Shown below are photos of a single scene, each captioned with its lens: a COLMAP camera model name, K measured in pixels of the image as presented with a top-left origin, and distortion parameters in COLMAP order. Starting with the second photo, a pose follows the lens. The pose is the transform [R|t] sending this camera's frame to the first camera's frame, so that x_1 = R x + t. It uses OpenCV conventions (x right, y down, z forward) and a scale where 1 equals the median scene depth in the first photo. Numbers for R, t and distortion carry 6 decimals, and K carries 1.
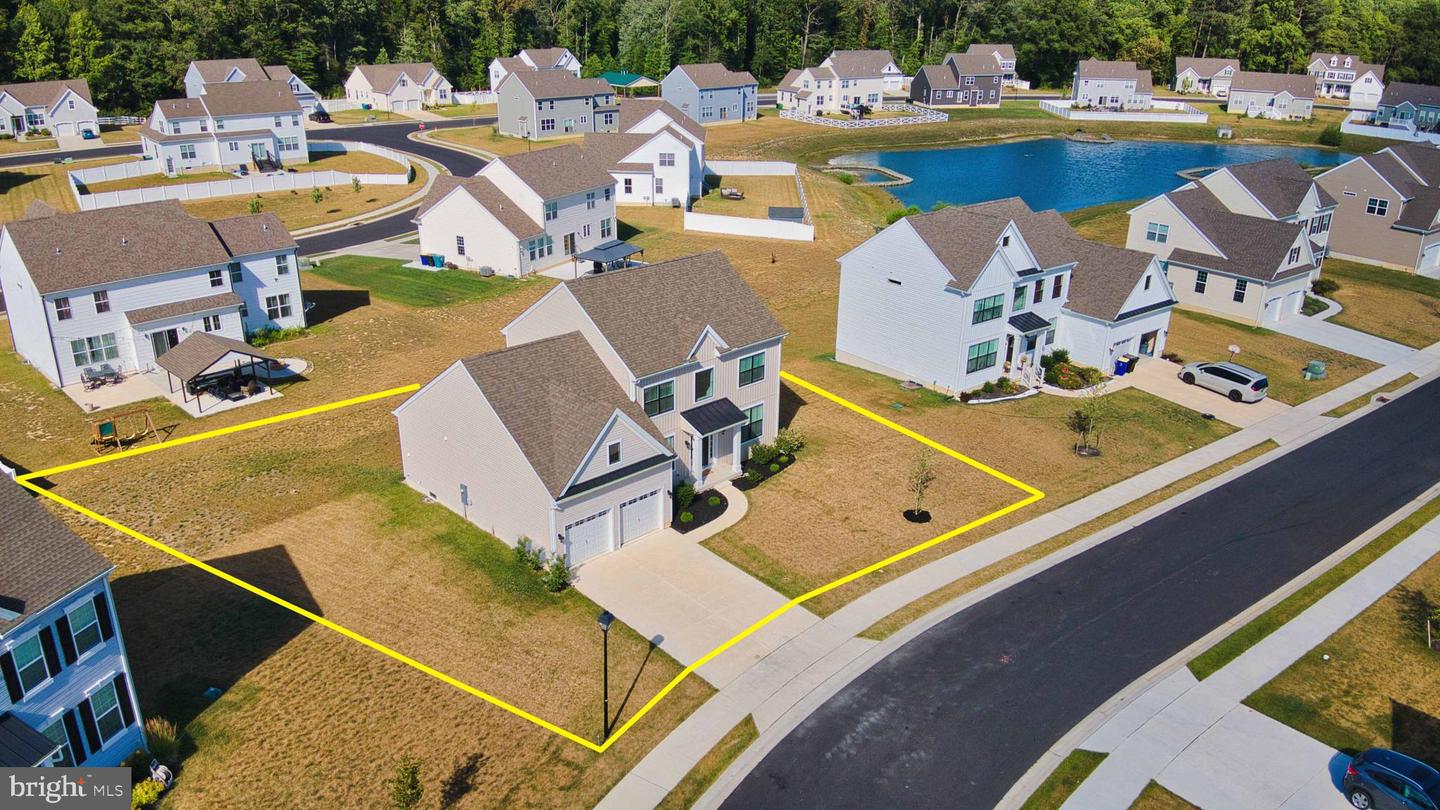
lens RADIAL K [[1043.2, 0, 720.0], [0, 1043.2, 405.0], [0, 0, 1]] dist [0.129017, -0.241389]
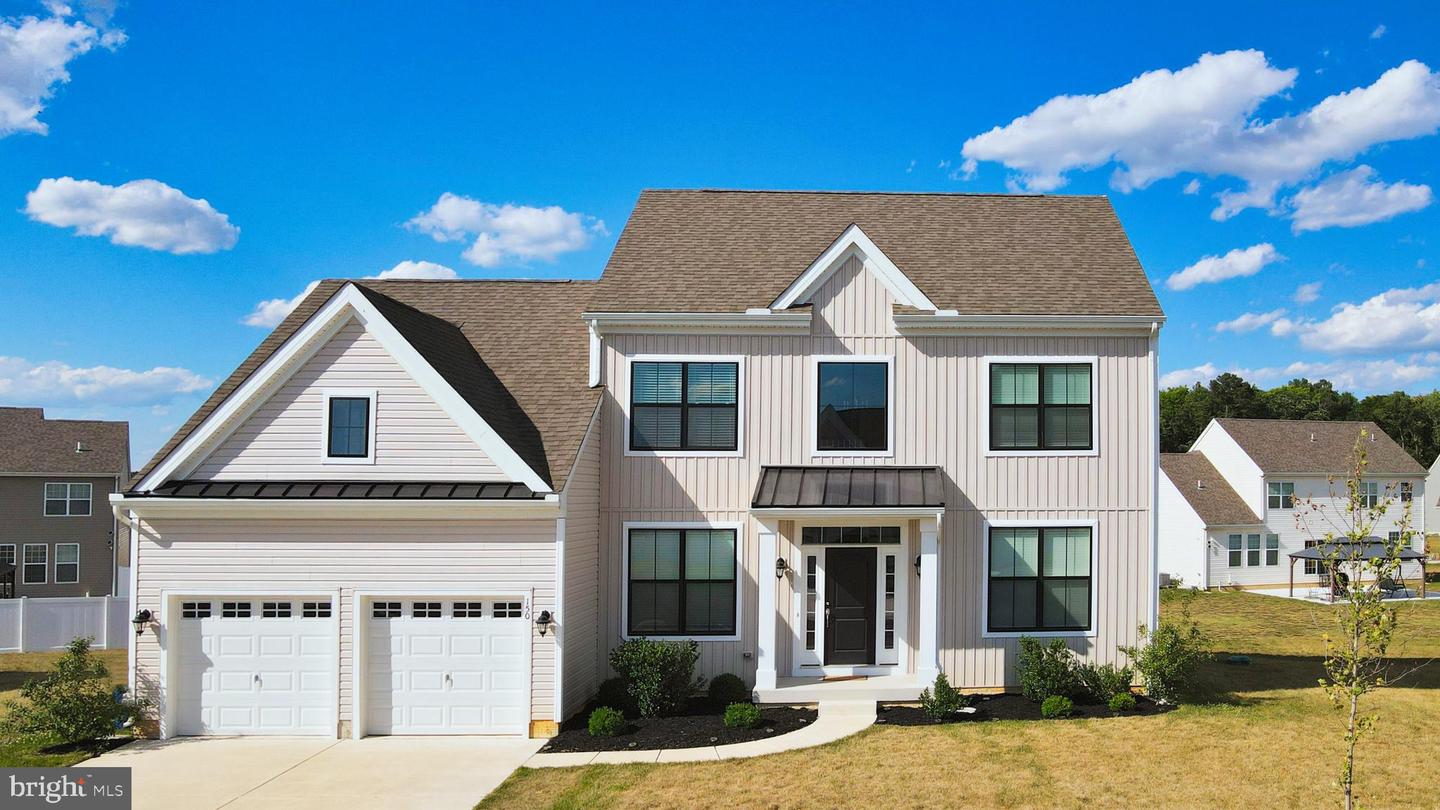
lens RADIAL K [[1216.3, 0, 948.7], [0, 1216.3, 434.3], [0, 0, 1]] dist [-0.095887, 0.055509]
pose [[0.765629, -0.042555, -0.641874, 0.201697], [-0.230116, 0.913665, -0.335057, 0.088085], [0.600716, 0.404235, 0.689735, 0.544916]]
